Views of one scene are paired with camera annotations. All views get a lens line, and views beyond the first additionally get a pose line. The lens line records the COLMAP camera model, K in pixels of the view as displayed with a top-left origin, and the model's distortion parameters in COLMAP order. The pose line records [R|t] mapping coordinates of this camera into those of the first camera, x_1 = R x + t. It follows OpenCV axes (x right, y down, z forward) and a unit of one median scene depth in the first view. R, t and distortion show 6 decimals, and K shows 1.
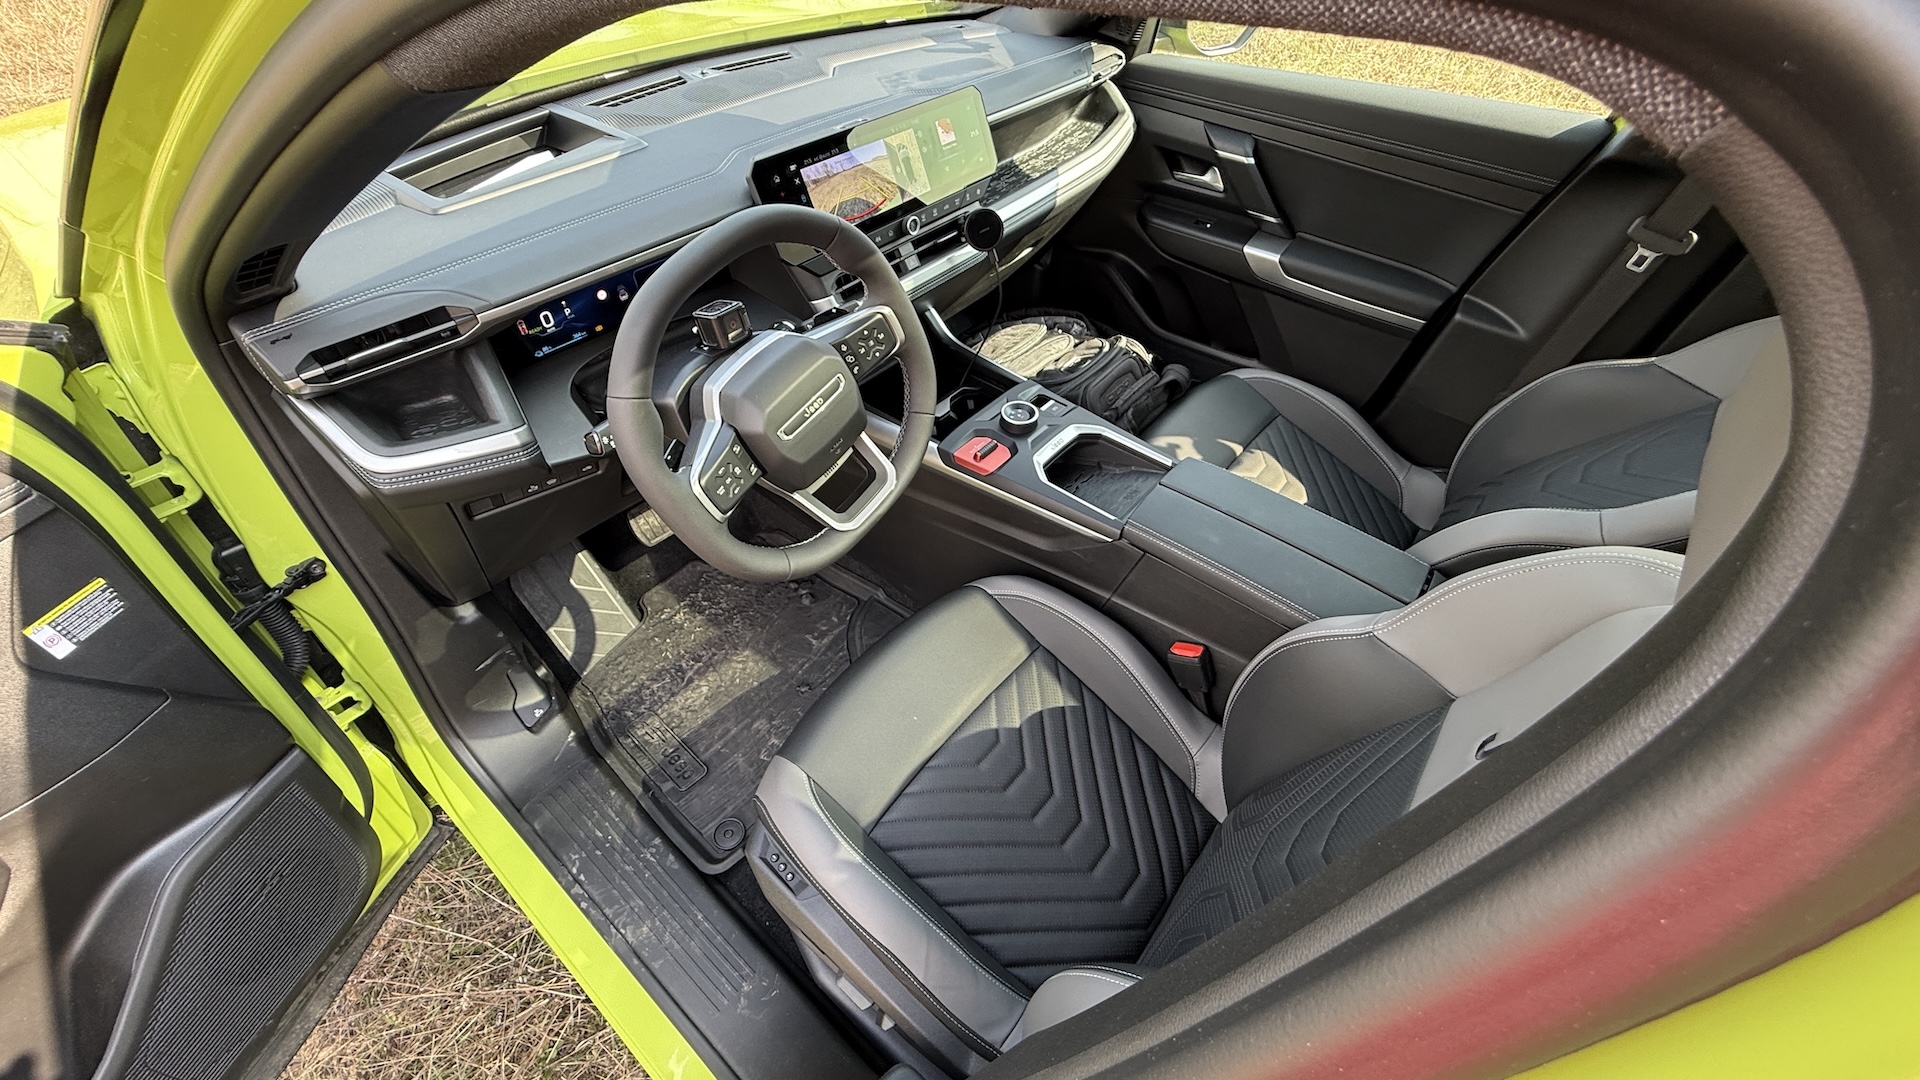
lens RADIAL K [[770.9, 0, 957.1], [0, 770.9, 539.9], [0, 0, 1]] dist [-0.002039, 0.000873]
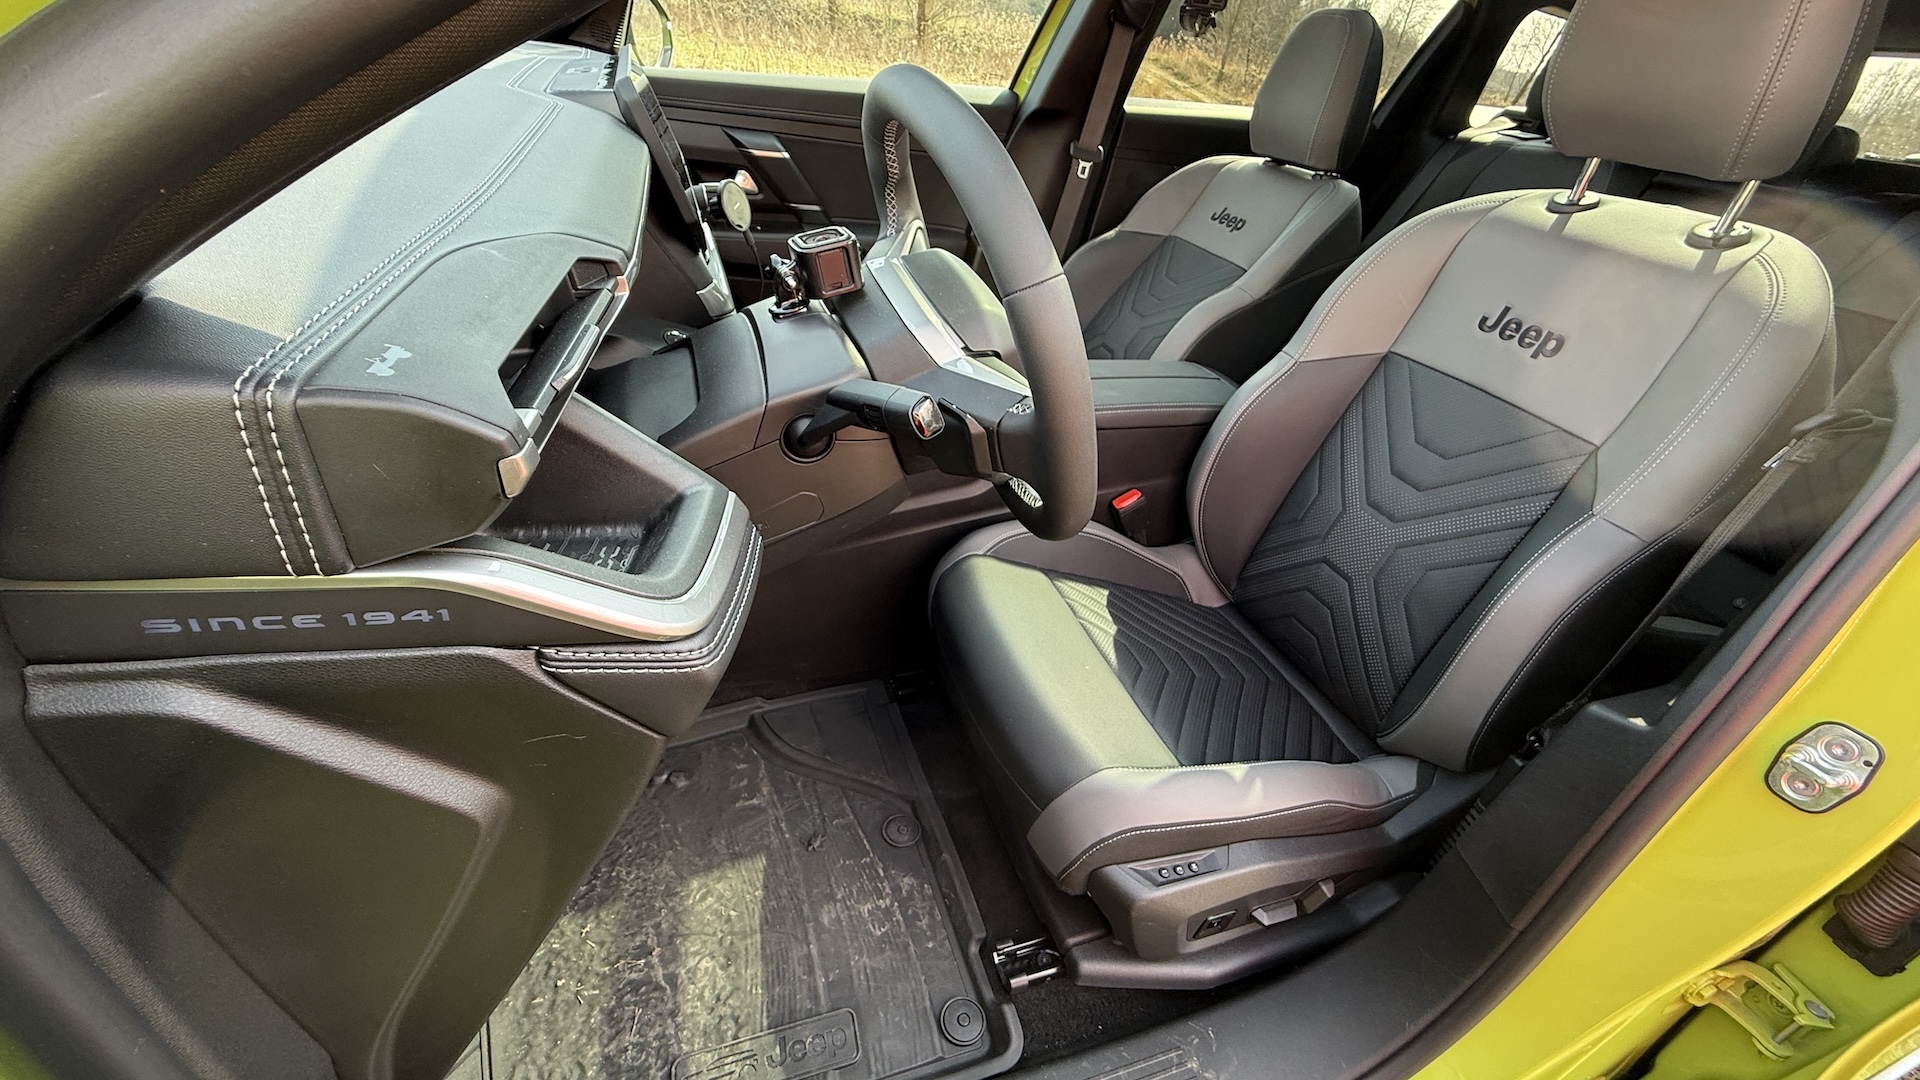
lens RADIAL K [[768.0, 0, 955.2], [0, 768.0, 538.4], [0, 0, 1]] dist [-0.000828, -0.000163]
pose [[0.511152, -0.432213, 0.742910, -0.530848], [0.527924, 0.839975, 0.125451, -0.064934], [-0.678247, 0.328075, 0.657531, 0.341333]]
